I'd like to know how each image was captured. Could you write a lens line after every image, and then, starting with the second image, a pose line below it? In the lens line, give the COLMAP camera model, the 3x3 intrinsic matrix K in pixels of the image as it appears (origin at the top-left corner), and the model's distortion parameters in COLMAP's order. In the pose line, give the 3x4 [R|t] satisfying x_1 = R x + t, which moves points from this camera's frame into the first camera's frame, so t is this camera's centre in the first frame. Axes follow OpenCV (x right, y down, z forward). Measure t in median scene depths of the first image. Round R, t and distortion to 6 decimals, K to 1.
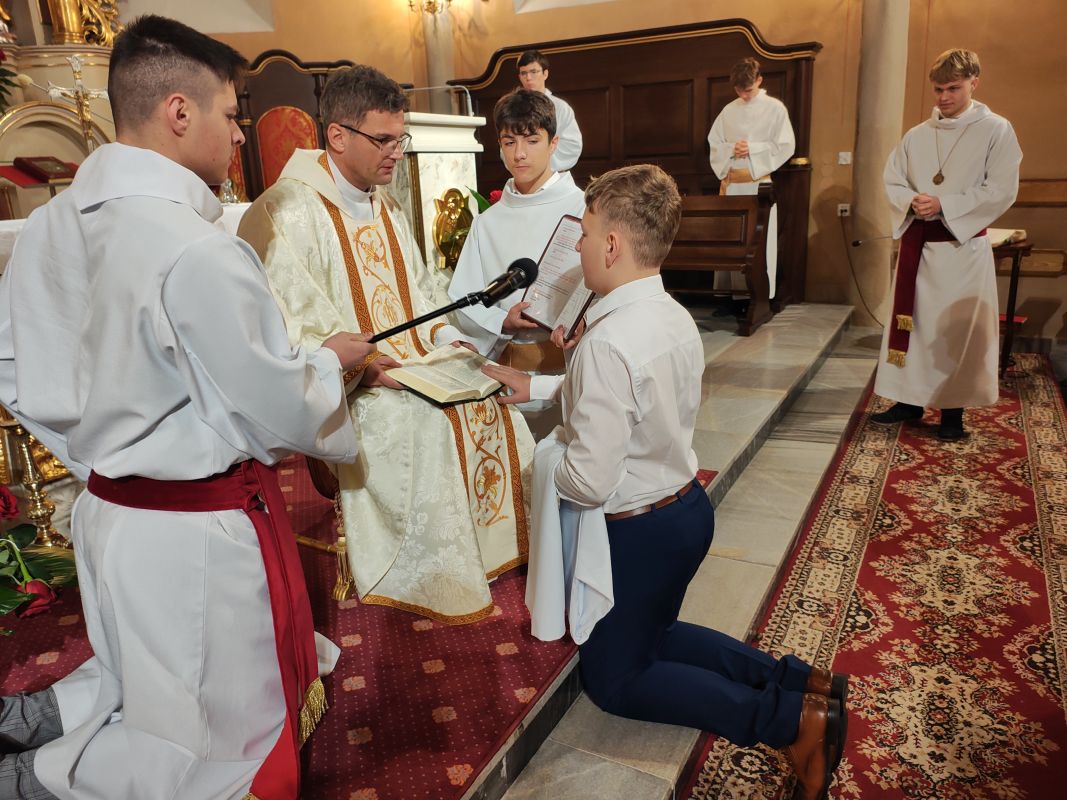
lens RADIAL K [[779.4, 0, 539.7], [0, 779.4, 400.4], [0, 0, 1]] dist [0.013227, -0.046224]
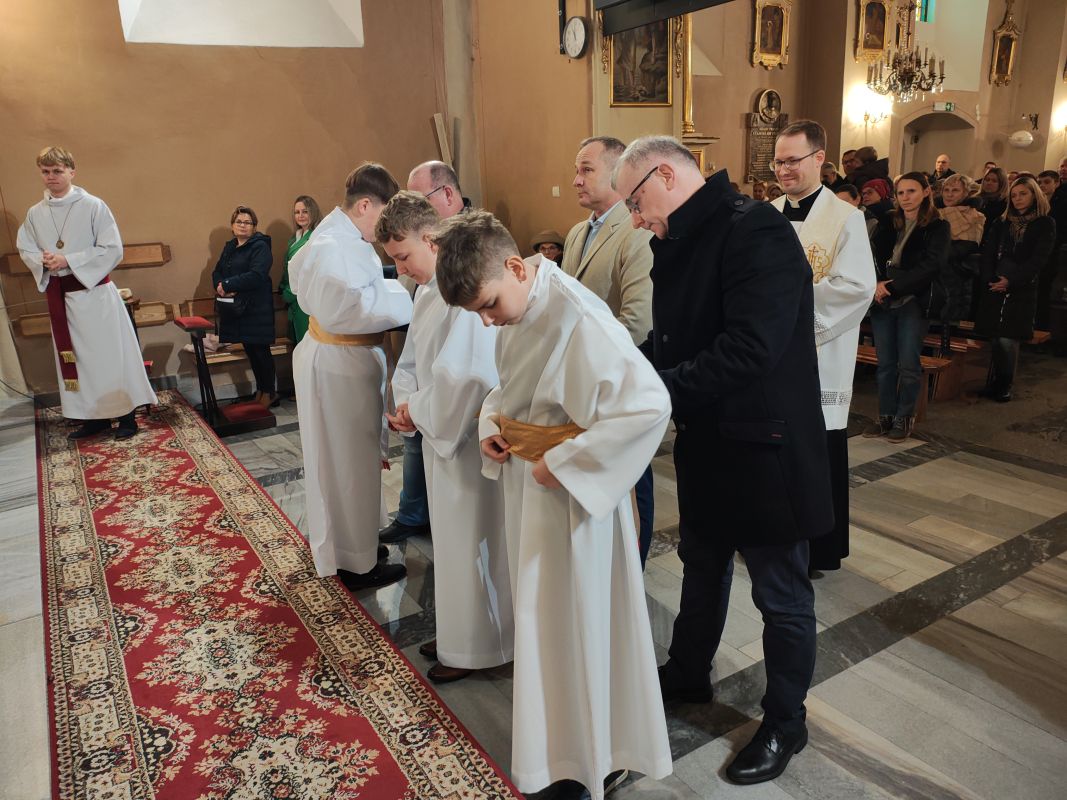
lens RADIAL K [[779.4, 0, 529.9], [0, 779.4, 404.9], [0, 0, 1]] dist [0.013227, -0.046224]
pose [[0.492969, -0.210003, 0.844322, -0.170837], [0.271969, 0.958997, 0.079733, 0.031028], [-0.826447, 0.190324, 0.529871, -0.139407]]
